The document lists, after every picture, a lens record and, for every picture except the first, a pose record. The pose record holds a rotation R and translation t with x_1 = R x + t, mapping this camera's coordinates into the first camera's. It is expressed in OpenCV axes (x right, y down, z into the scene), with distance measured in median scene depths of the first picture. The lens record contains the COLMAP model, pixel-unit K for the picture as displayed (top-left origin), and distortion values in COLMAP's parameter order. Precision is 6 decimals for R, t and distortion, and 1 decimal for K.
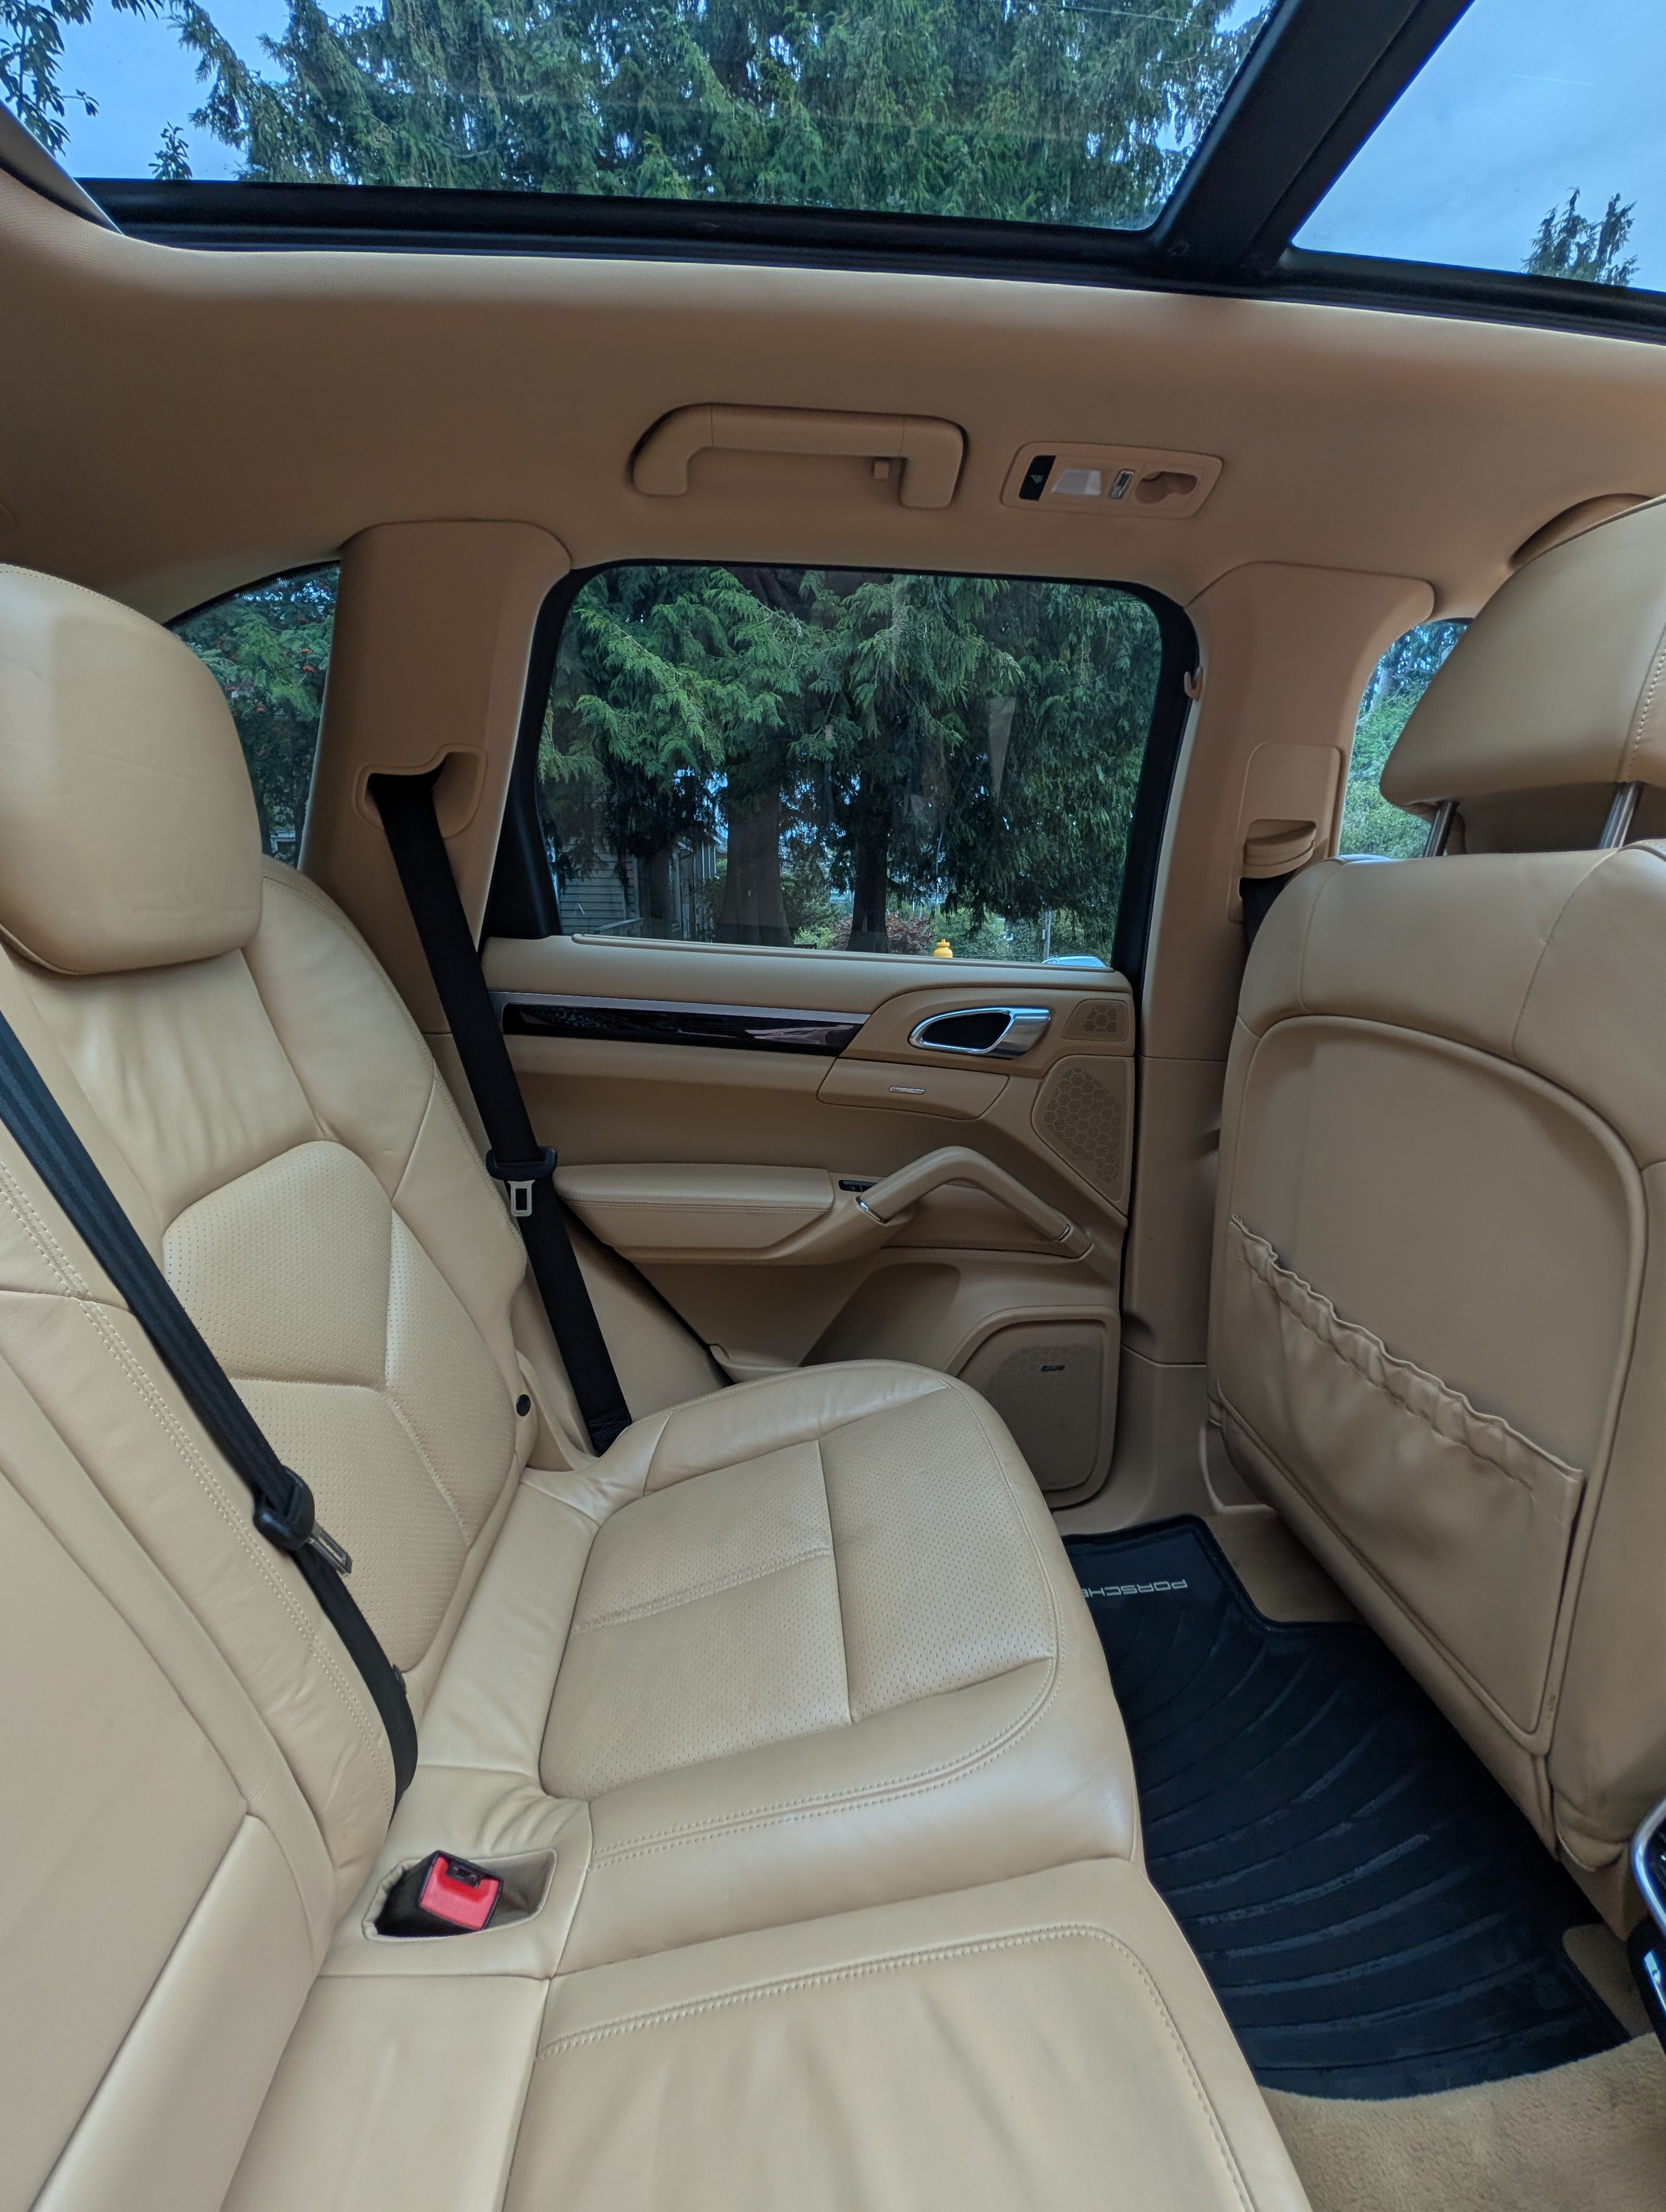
lens RADIAL K [[837.1, 0, 831.8], [0, 837.1, 1110.1], [0, 0, 1]] dist [-0.003362, -0.000087]
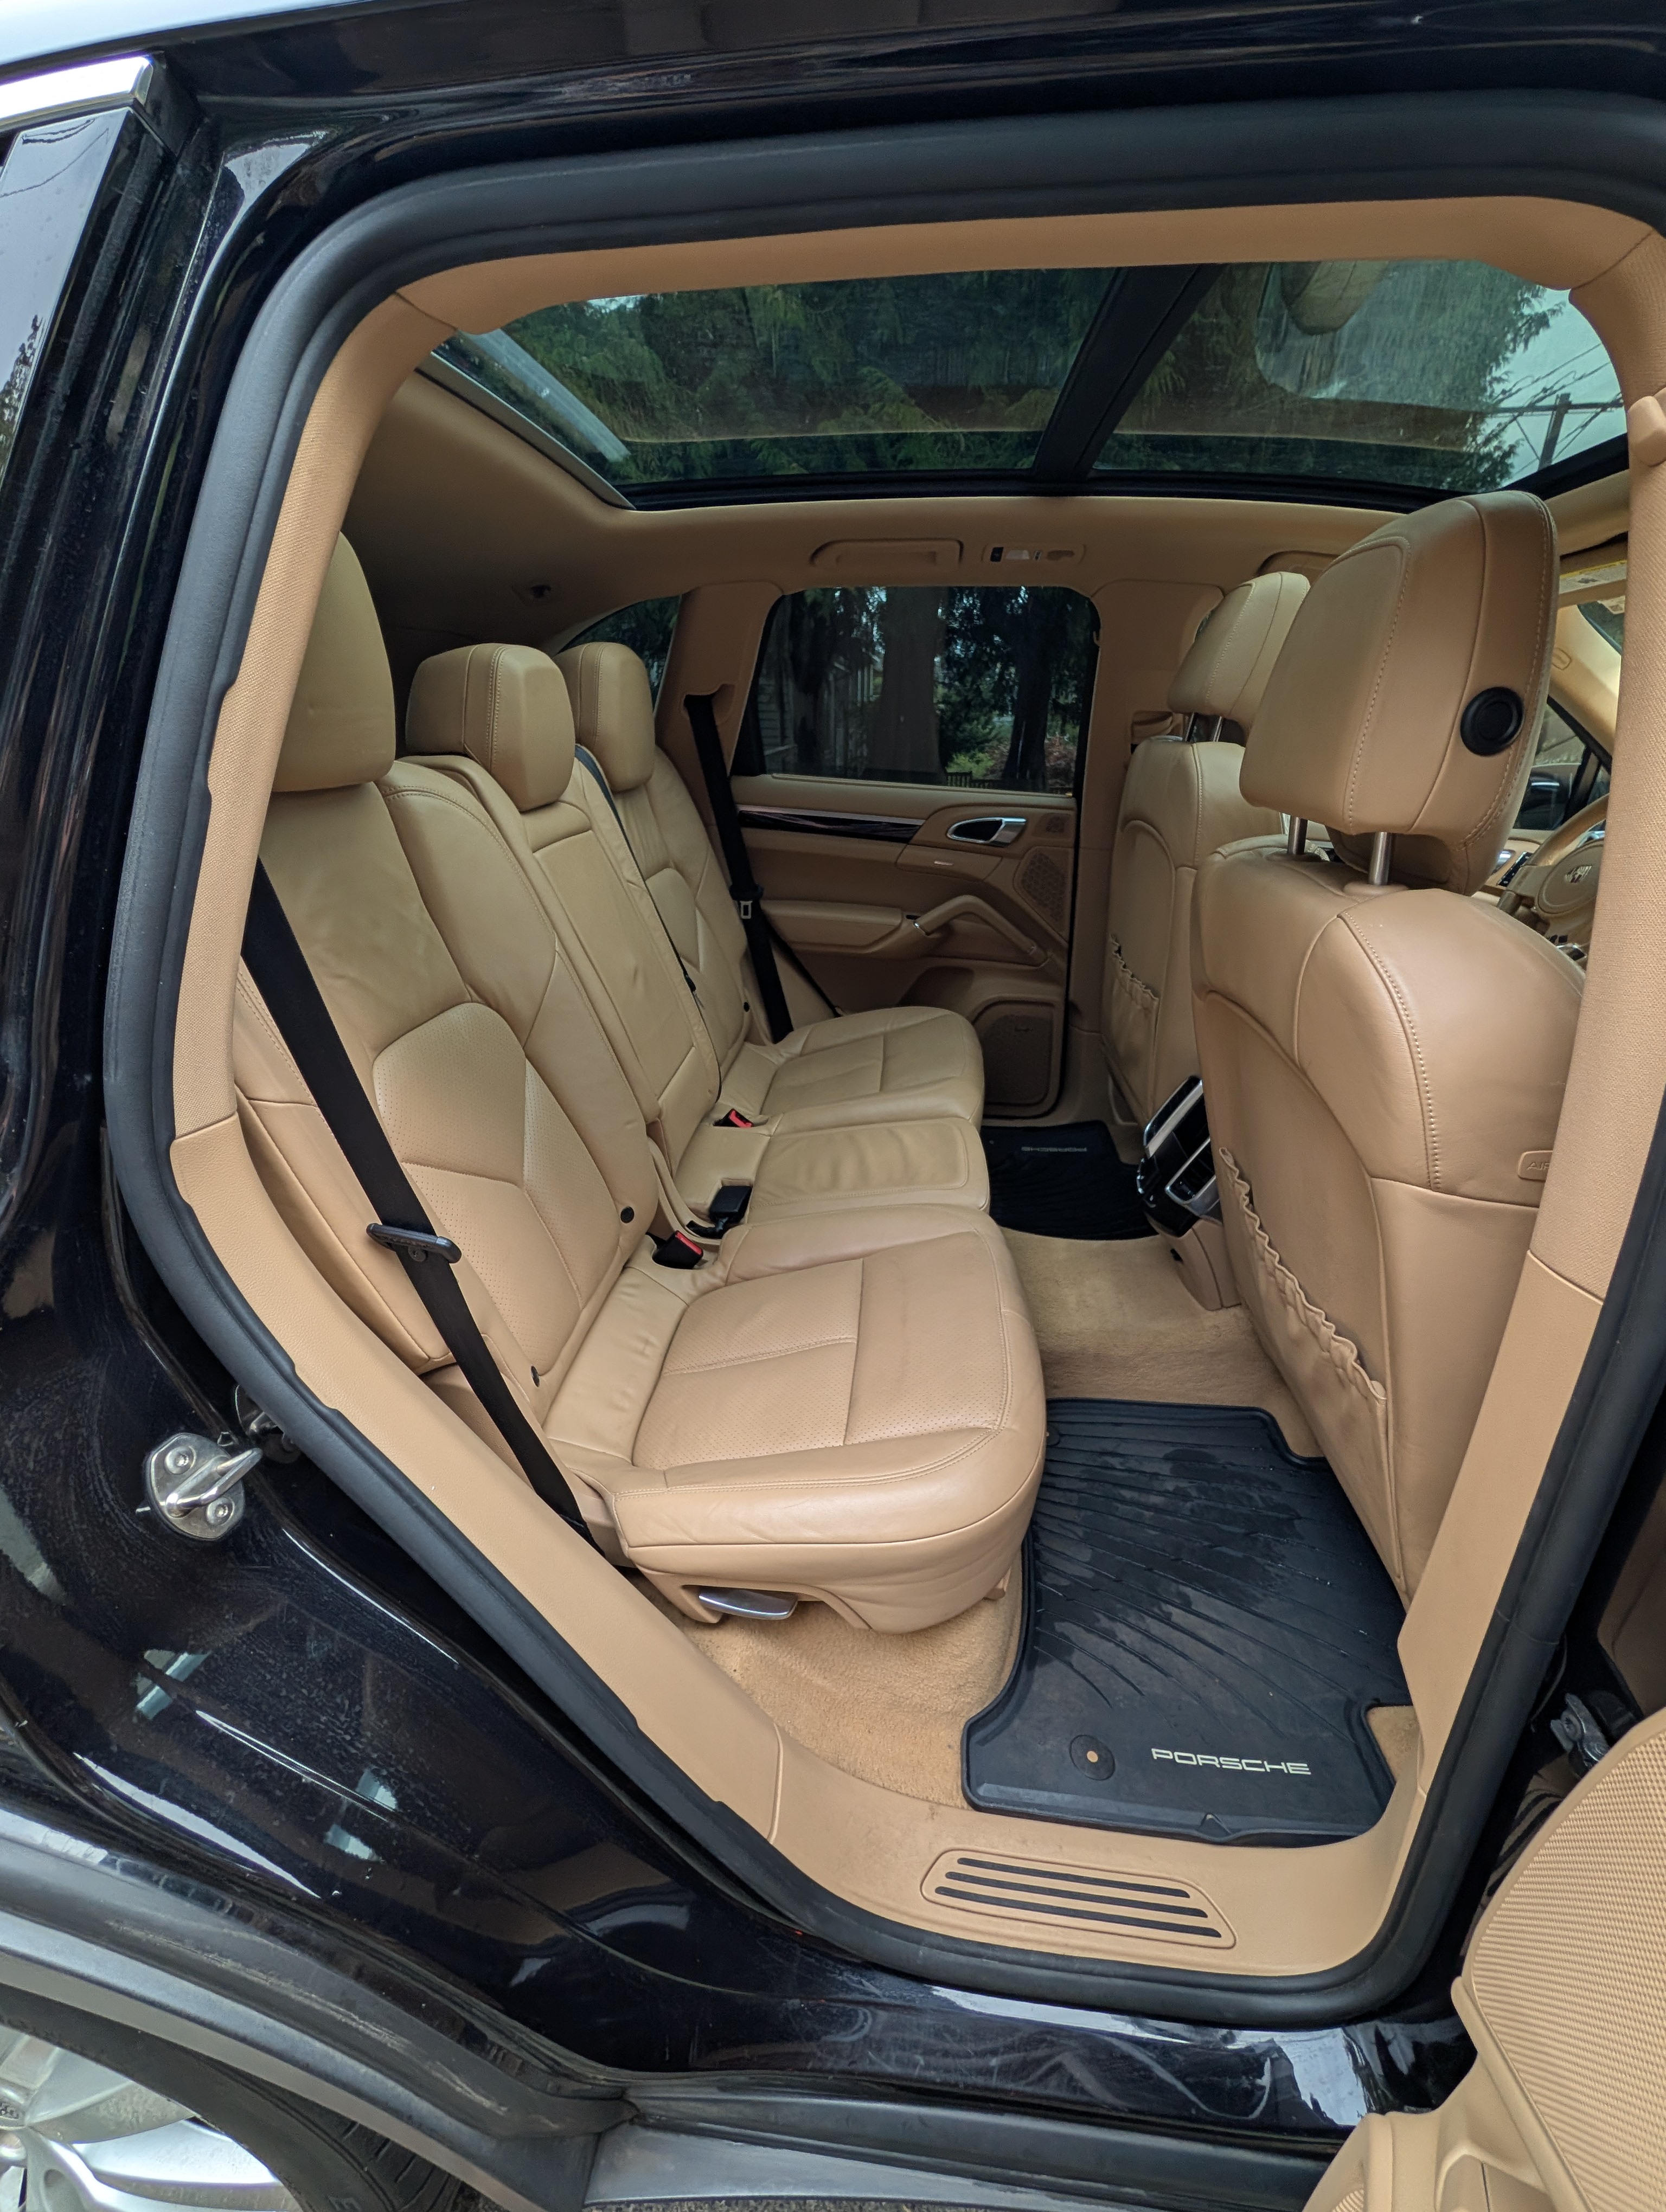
lens RADIAL K [[837.1, 0, 829.5], [0, 837.1, 1100.9], [0, 0, 1]] dist [-0.003362, -0.000087]
pose [[0.983865, 0.070255, -0.164542, 0.180151], [-0.039735, 0.982512, 0.181911, 0.165005], [0.174444, -0.172438, 0.969451, -0.923447]]
